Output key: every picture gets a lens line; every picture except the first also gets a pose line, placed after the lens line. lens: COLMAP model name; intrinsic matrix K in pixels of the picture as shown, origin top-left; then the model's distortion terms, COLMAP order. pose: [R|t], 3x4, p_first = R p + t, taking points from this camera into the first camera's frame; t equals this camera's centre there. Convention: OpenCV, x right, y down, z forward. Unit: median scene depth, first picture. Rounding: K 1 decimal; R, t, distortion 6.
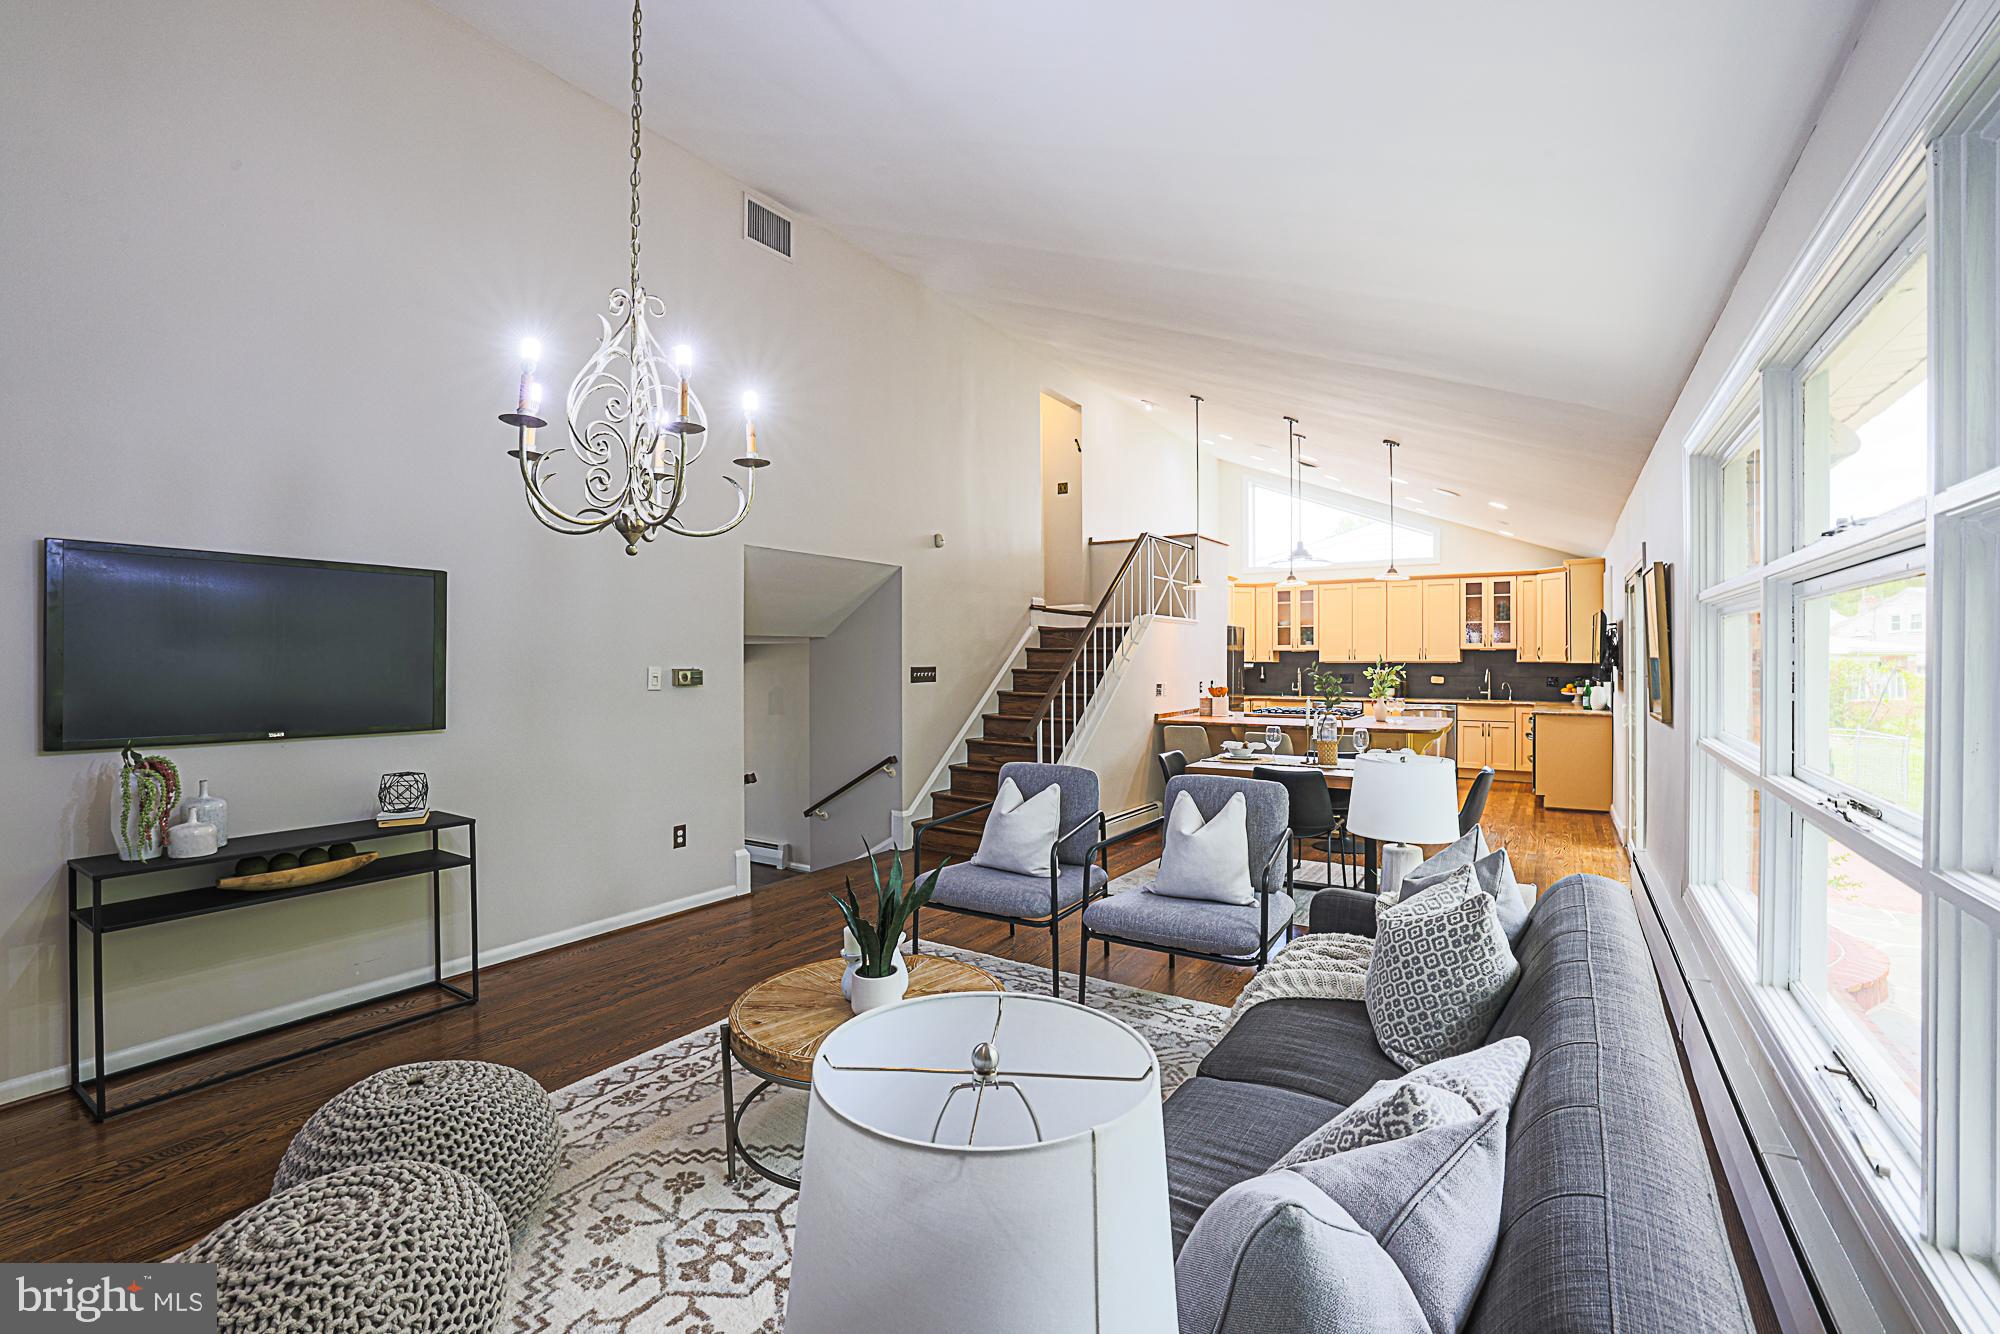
lens RADIAL K [[855.5, 0, 1000.0], [0, 855.5, 667.0], [0, 0, 1]] dist [-0.045776, 0.000128]
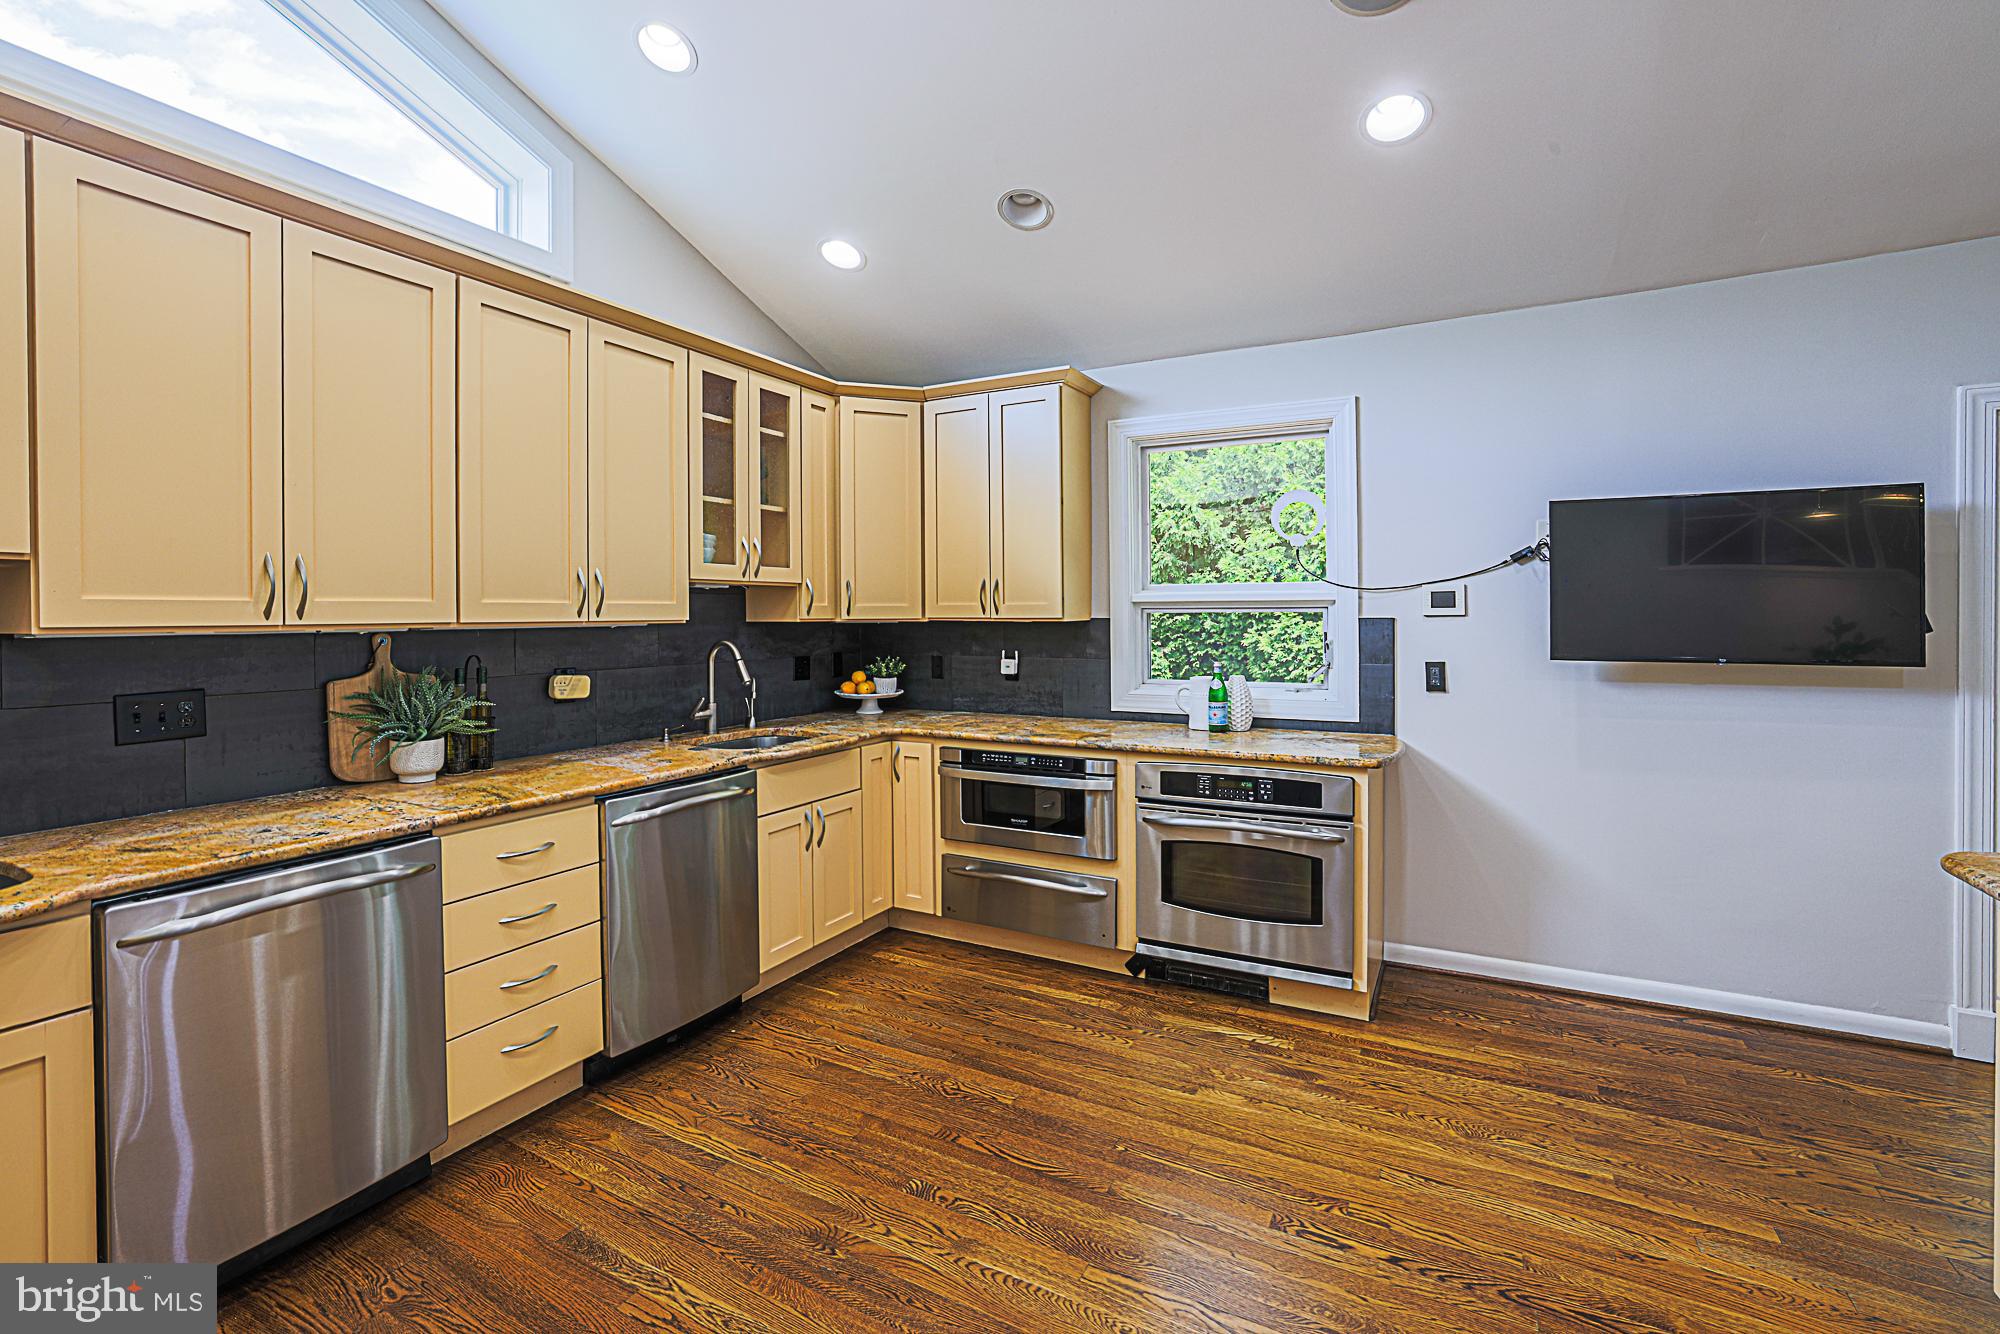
lens RADIAL K [[855.1, 0, 1008.3], [0, 855.1, 615.3], [0, 0, 1]] dist [-0.040644, 0.012954]
pose [[-0.088066, -0.000251, 0.996115, 0.286703], [0.013372, 0.999910, 0.001434, -0.009773], [-0.996025, 0.013447, -0.088055, 1.150436]]
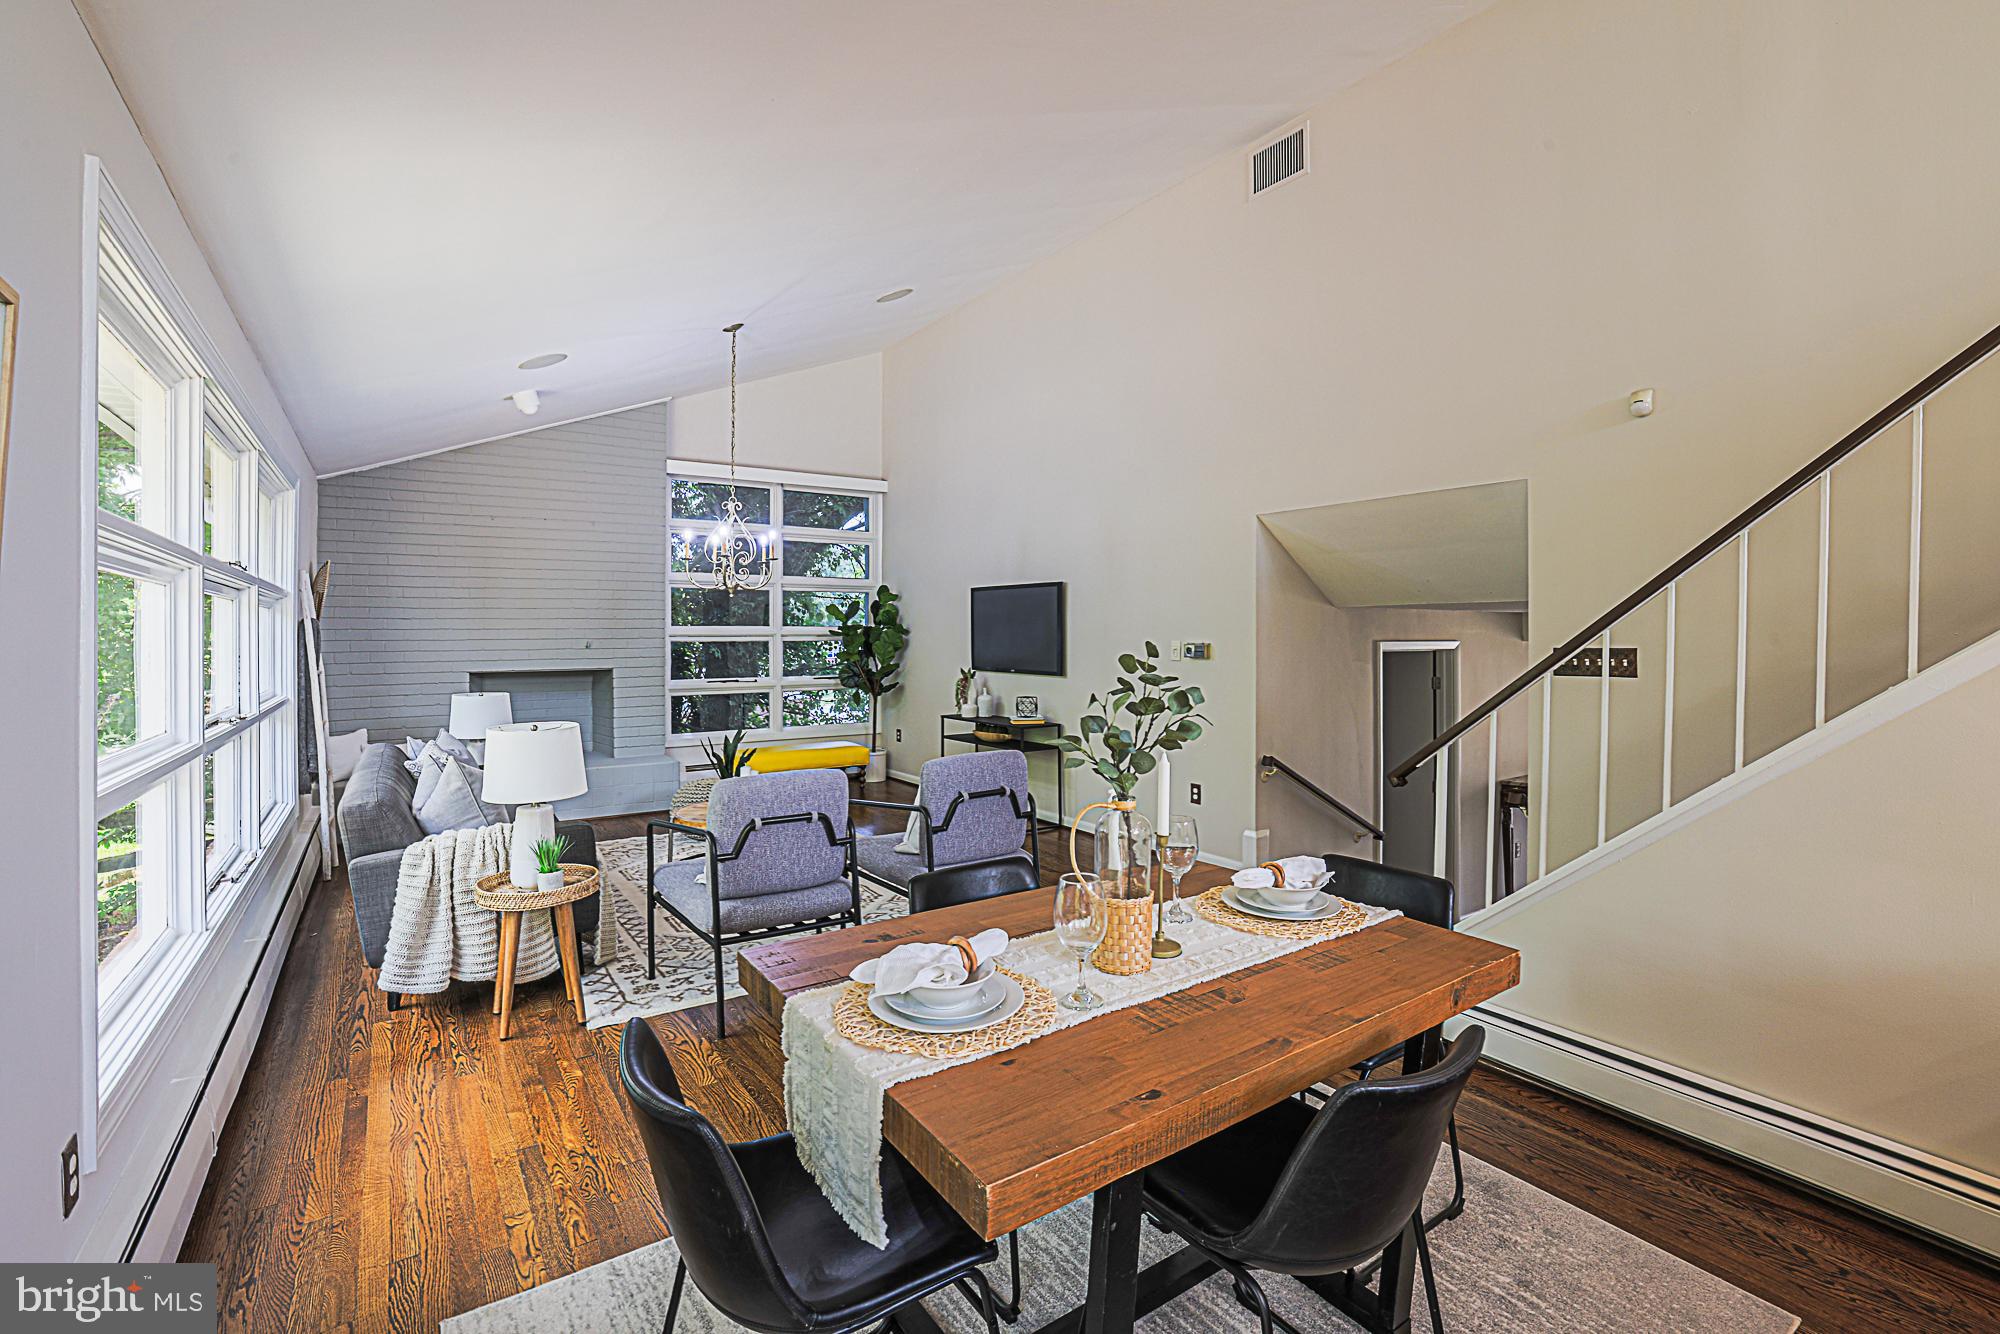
lens RADIAL K [[867.7, 0, 992.9], [0, 867.7, 630.2], [0, 0, 1]] dist [-0.051572, 0.019425]
pose [[-0.372899, -0.001815, -0.927870, 0.445445], [-0.005151, 0.999987, 0.000114, -0.007605], [0.927858, 0.004822, -0.372903, 0.677332]]
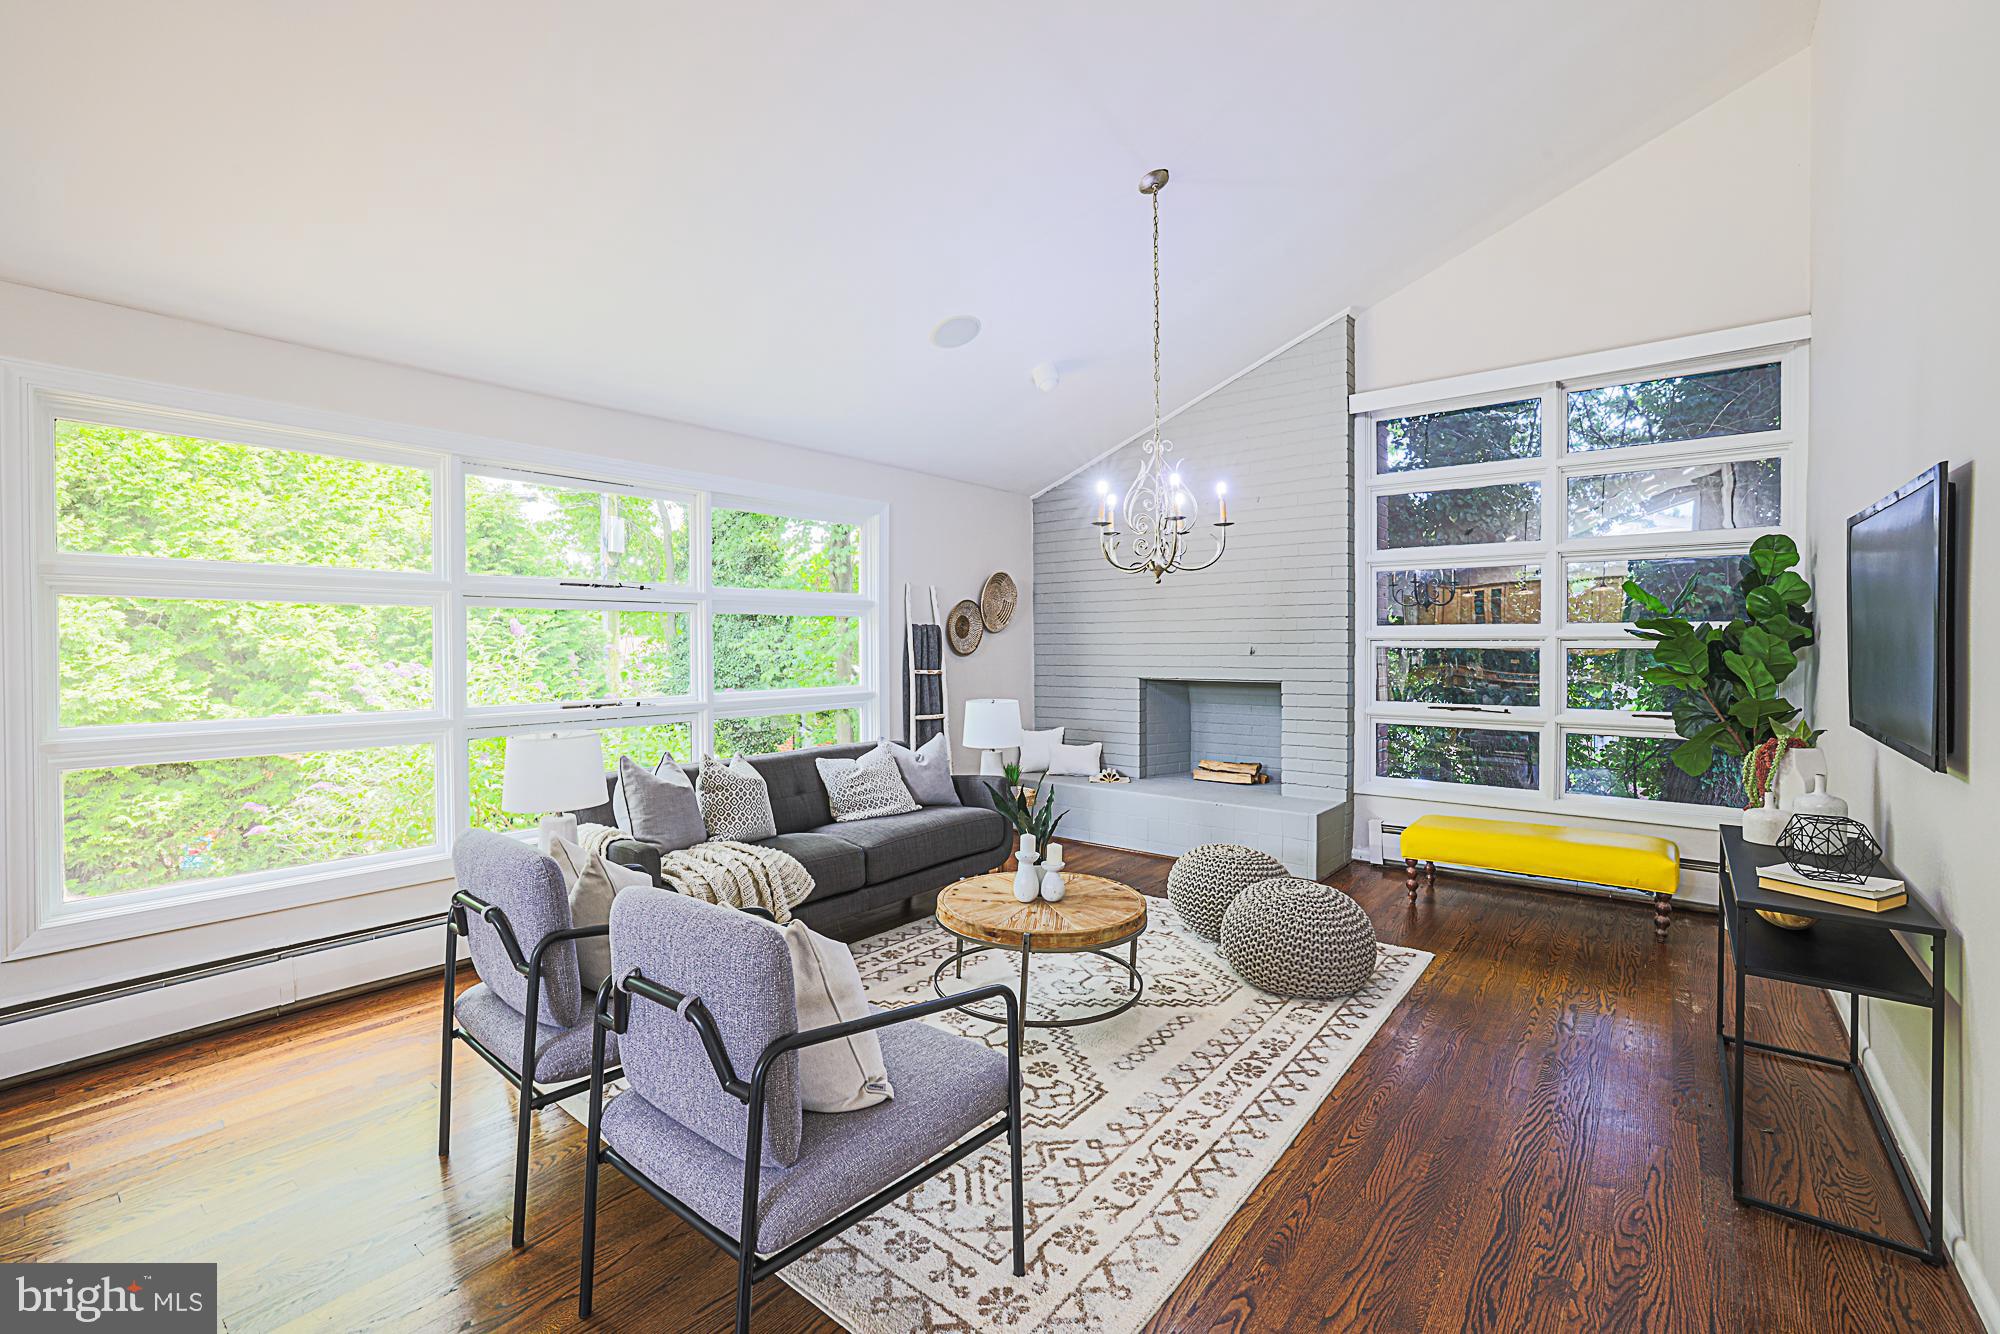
lens RADIAL K [[857.9, 0, 989.7], [0, 857.9, 647.8], [0, 0, 1]] dist [-0.049891, 0.017870]
pose [[-0.994518, 0.003853, 0.104499, -0.063254], [0.005599, 0.999850, 0.016420, -0.005811], [-0.104420, 0.016915, -0.994389, 0.692308]]
